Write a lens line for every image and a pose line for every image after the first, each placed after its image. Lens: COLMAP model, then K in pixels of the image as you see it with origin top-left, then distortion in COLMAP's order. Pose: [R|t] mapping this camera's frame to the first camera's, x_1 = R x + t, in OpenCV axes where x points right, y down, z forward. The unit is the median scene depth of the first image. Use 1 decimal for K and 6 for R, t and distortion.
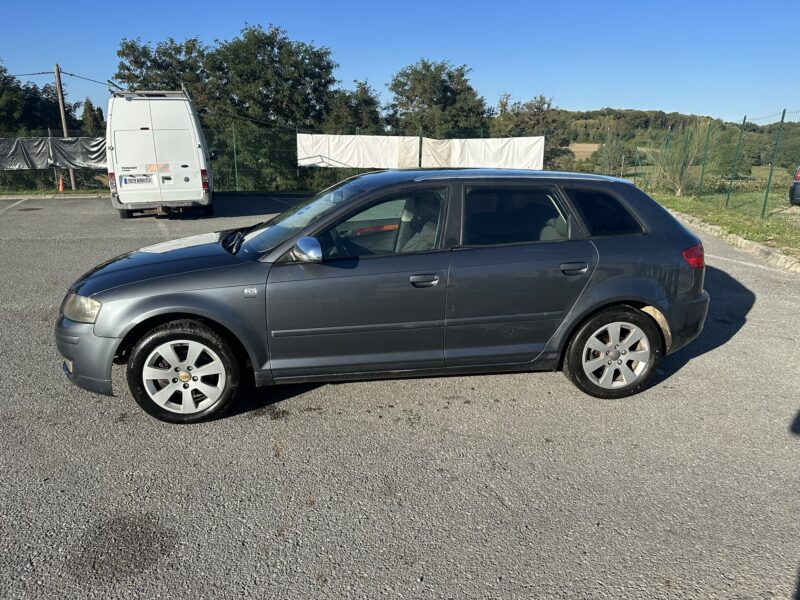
lens RADIAL K [[593.7, 0, 400.0], [0, 593.7, 300.0], [0, 0, 1]] dist [0.006872, 0.005764]
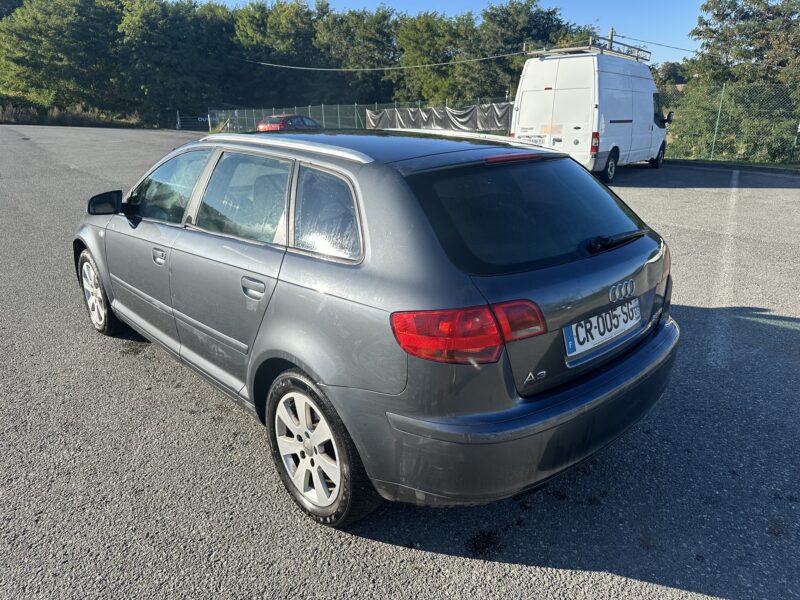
lens RADIAL K [[593.7, 0, 400.0], [0, 593.7, 300.0], [0, 0, 1]] dist [0.006872, 0.005764]
pose [[0.623101, 0.238103, -0.745018, 0.232118], [-0.193027, 0.969886, 0.148530, -0.045280], [0.757948, 0.051259, 0.650298, 0.183507]]
